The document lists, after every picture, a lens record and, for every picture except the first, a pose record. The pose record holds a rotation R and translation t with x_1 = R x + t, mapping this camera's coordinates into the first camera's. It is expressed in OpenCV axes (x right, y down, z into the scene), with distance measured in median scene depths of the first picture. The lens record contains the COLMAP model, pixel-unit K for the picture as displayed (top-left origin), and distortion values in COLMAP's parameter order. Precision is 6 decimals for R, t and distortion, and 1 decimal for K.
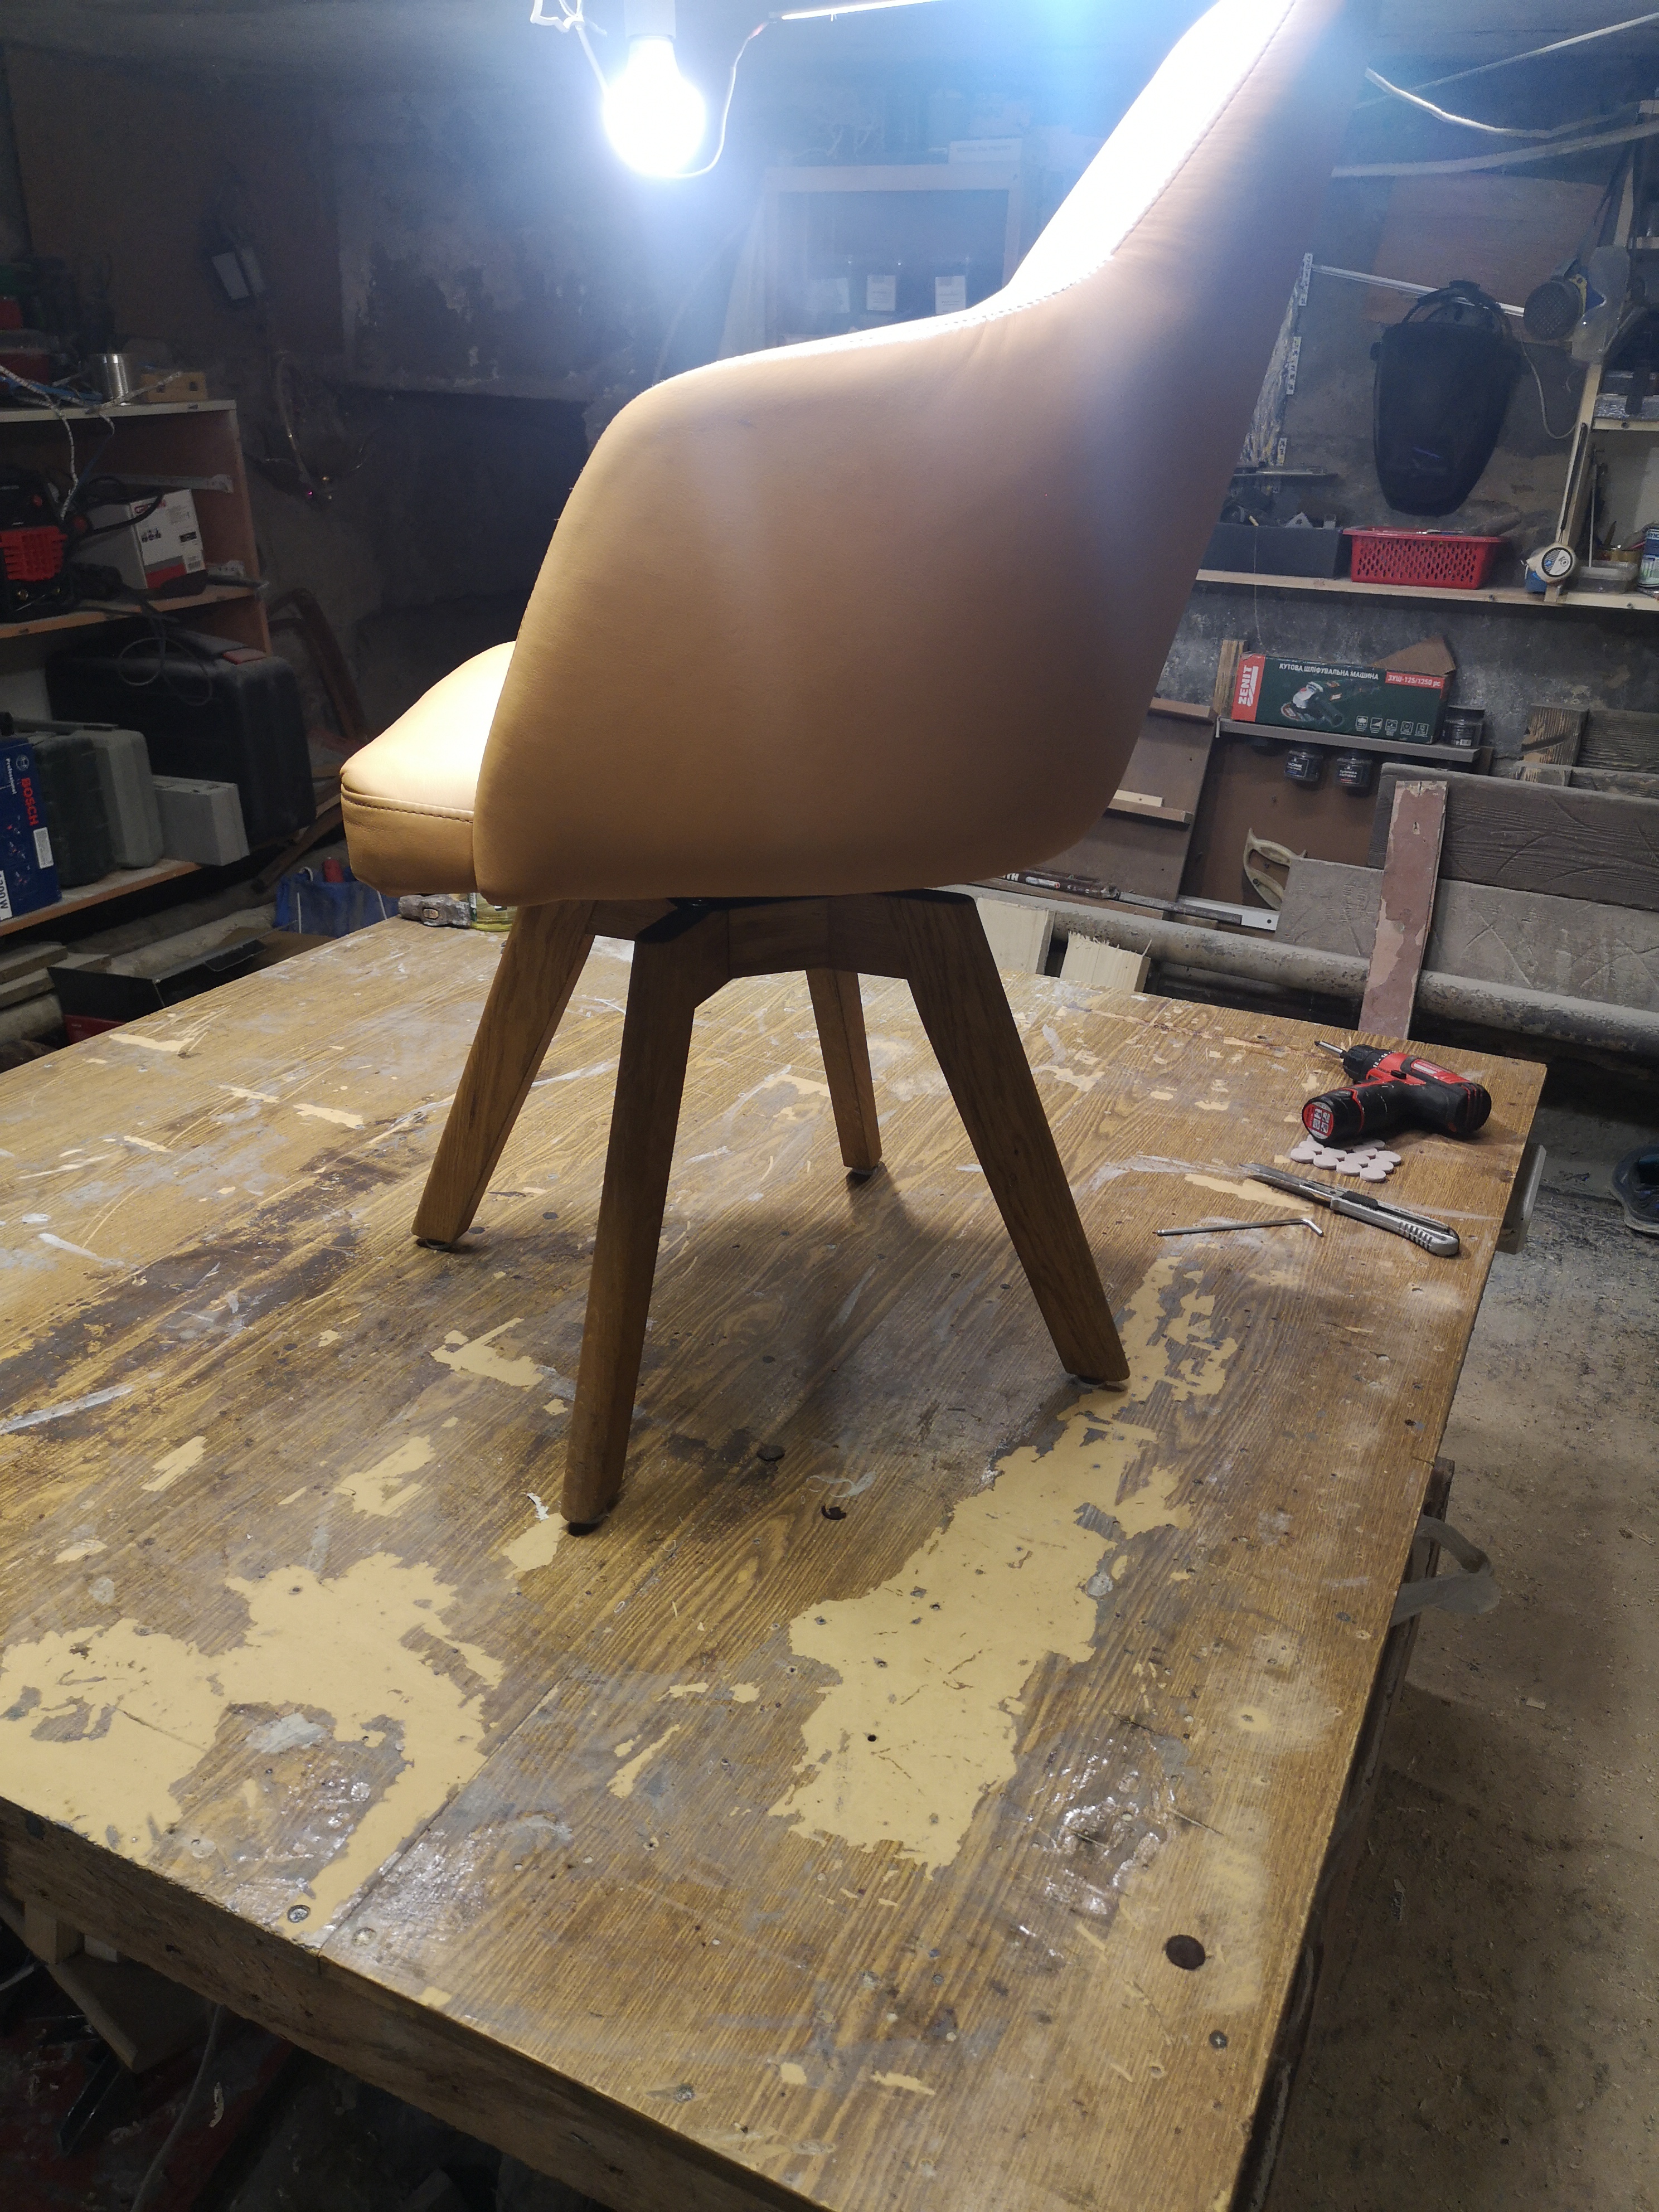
lens RADIAL K [[1732.5, 0, 844.4], [0, 1732.5, 1098.3], [0, 0, 1]] dist [0.037190, -0.019596]
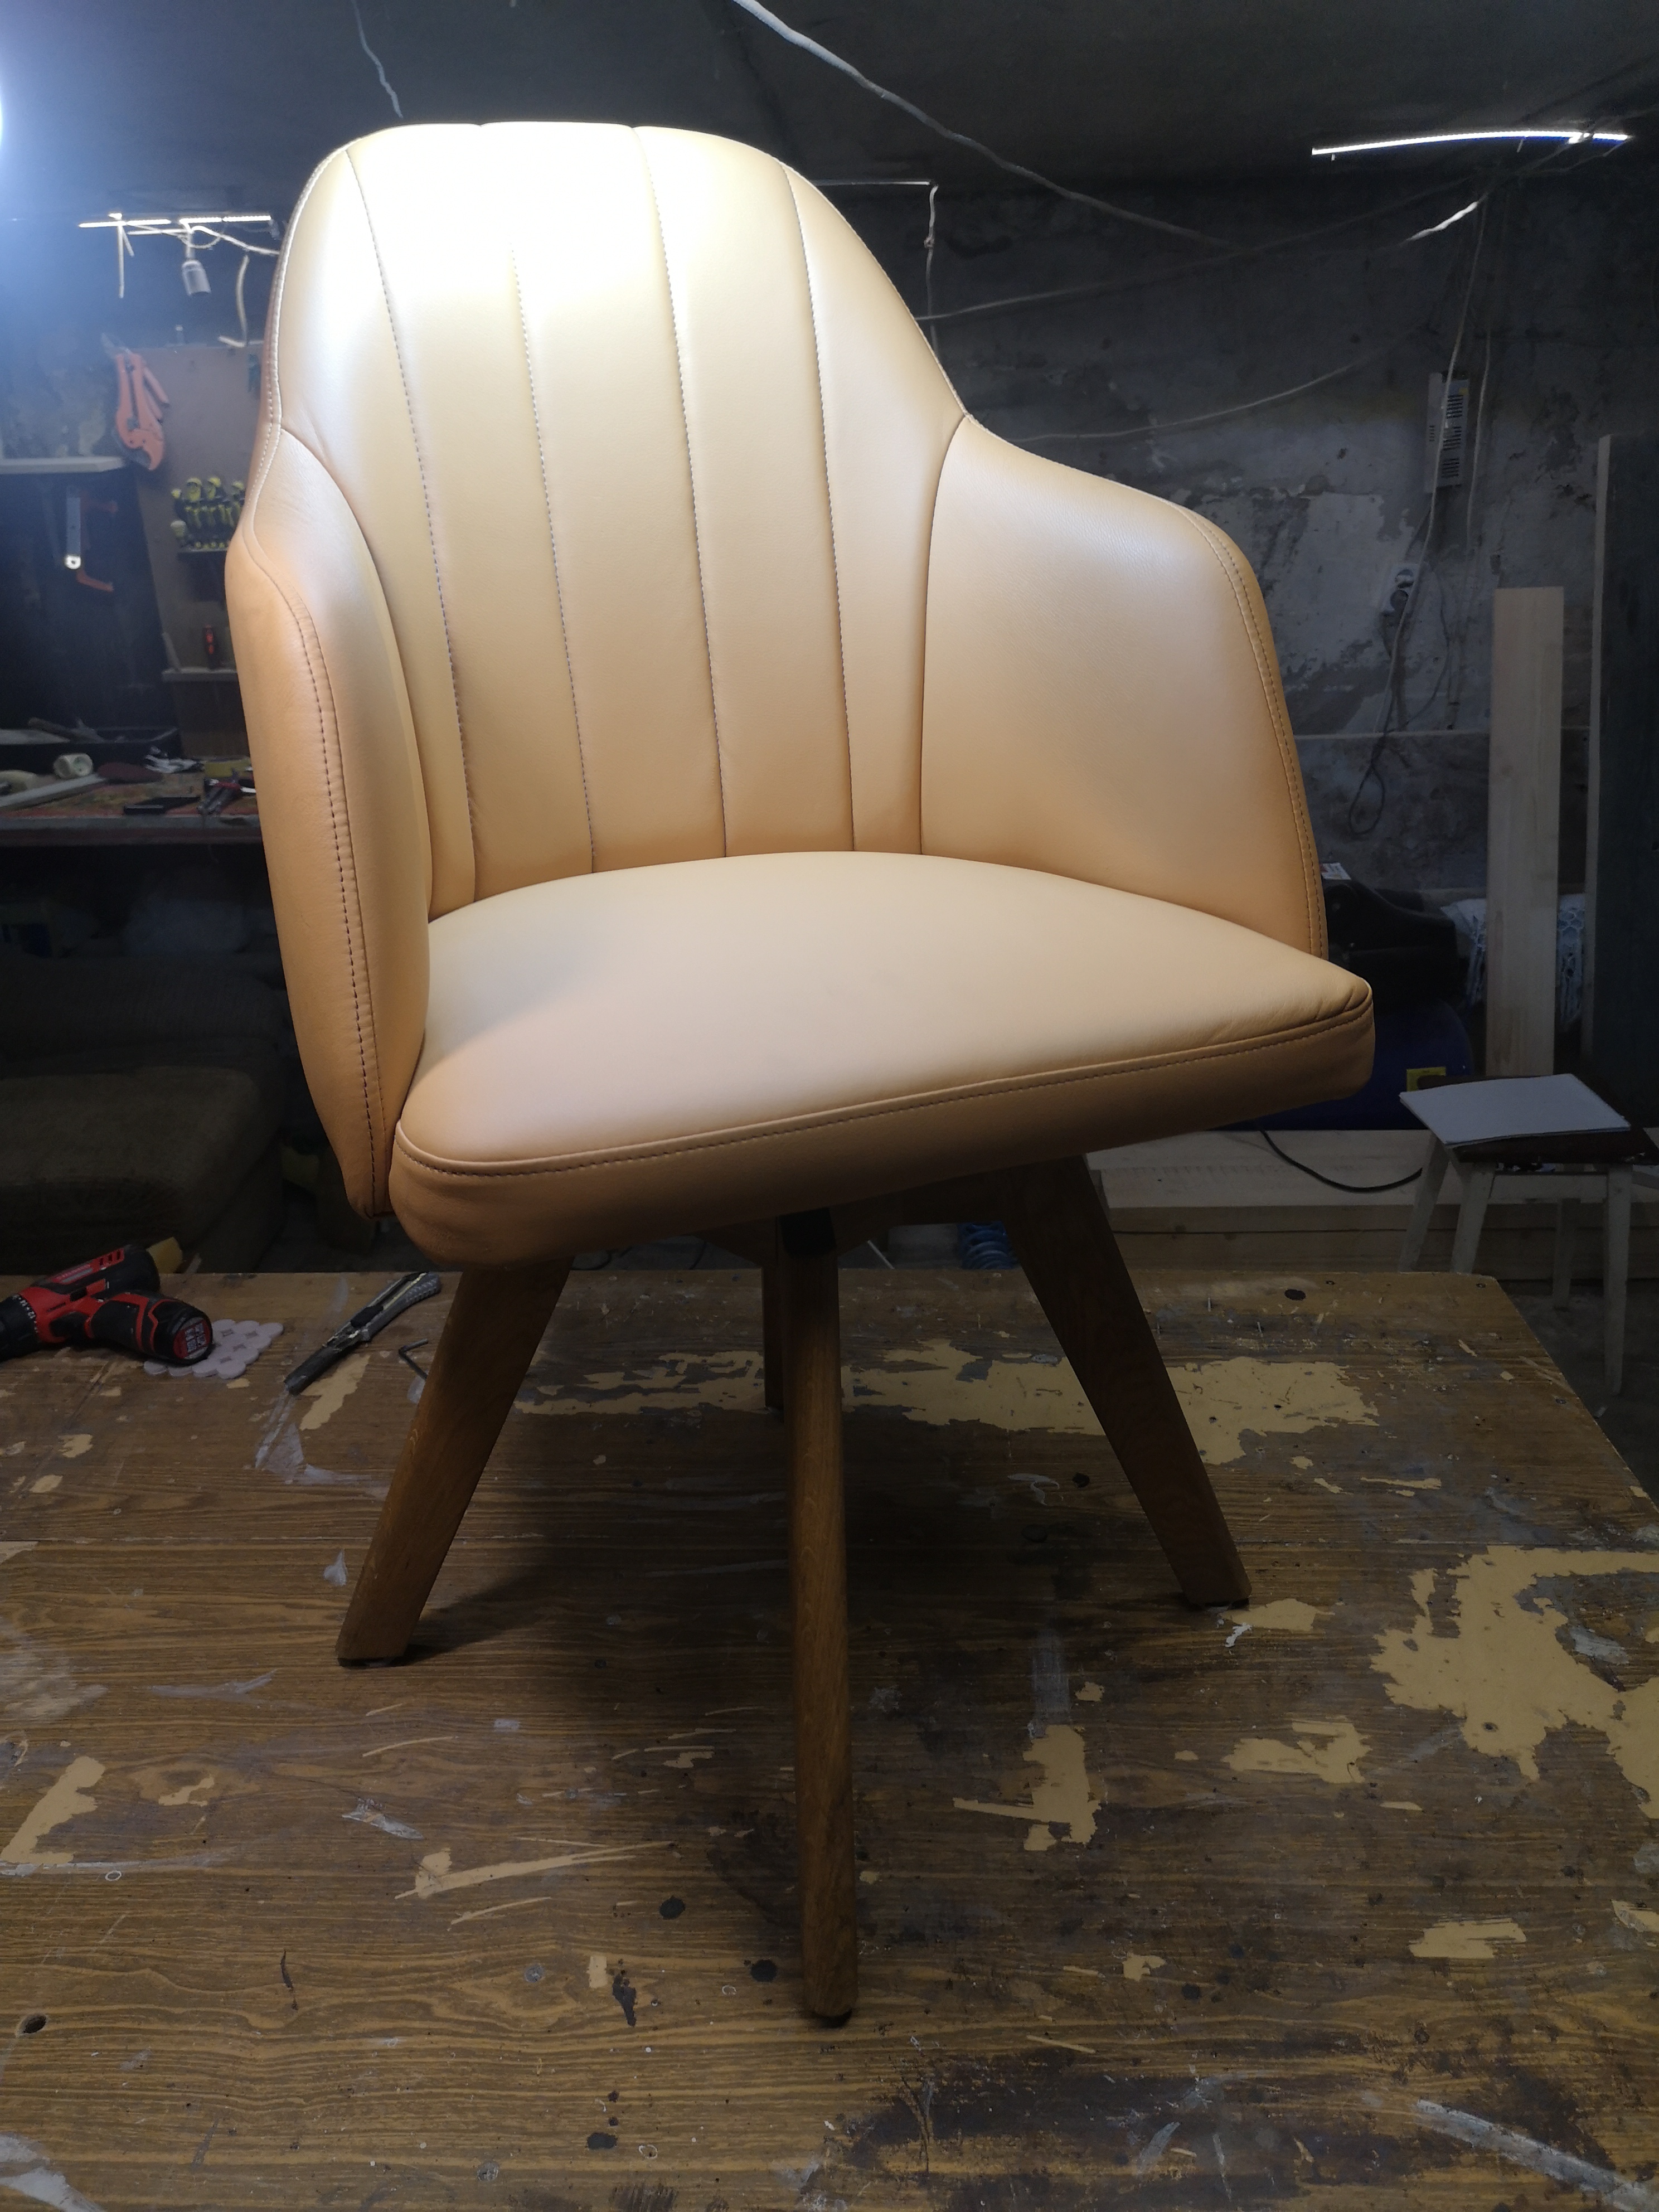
lens RADIAL K [[1732.5, 0, 824.3], [0, 1732.5, 1110.5], [0, 0, 1]] dist [0.037190, -0.019596]
pose [[-0.403330, -0.358772, 0.841788, -0.802895], [0.375124, 0.774251, 0.509723, -0.587898], [-0.834630, 0.521362, -0.177695, 1.203526]]
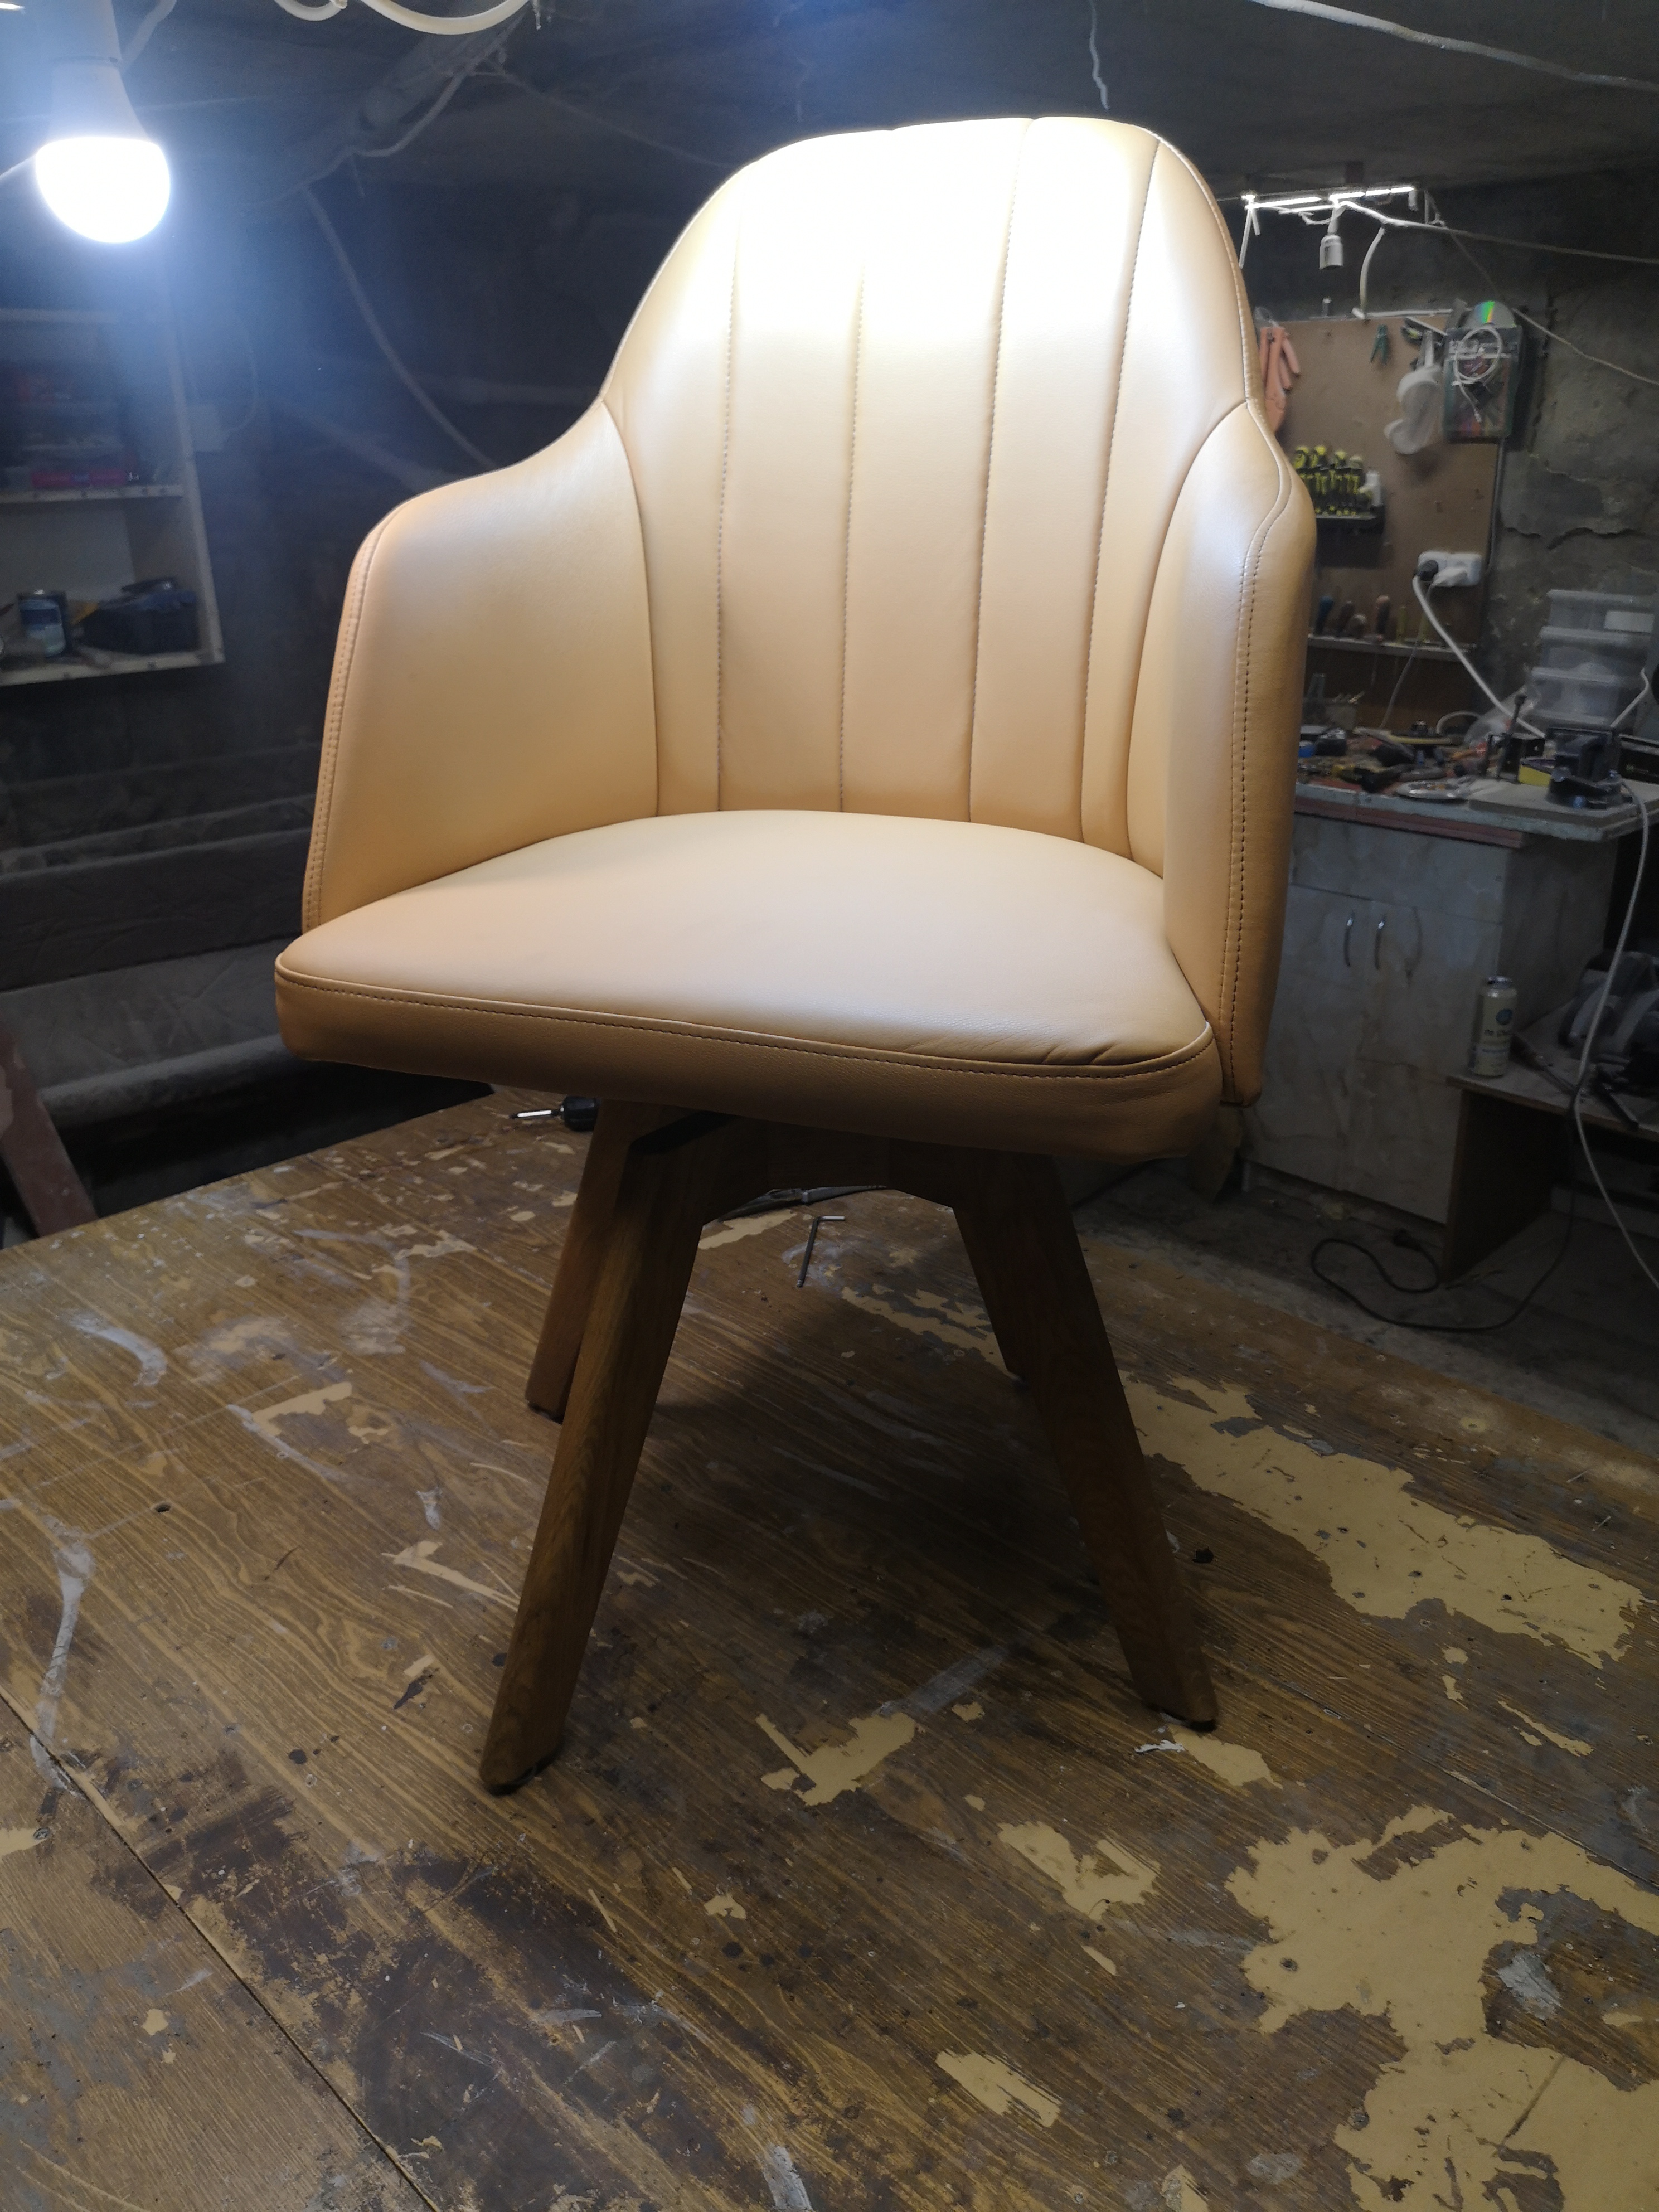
lens RADIAL K [[1732.5, 0, 826.4], [0, 1732.5, 1108.7], [0, 0, 1]] dist [0.037190, -0.019596]
pose [[0.323089, -0.384600, 0.864694, -0.881191], [0.391241, 0.886243, 0.247999, -0.351131], [-0.861710, 0.258178, 0.436807, 0.657776]]
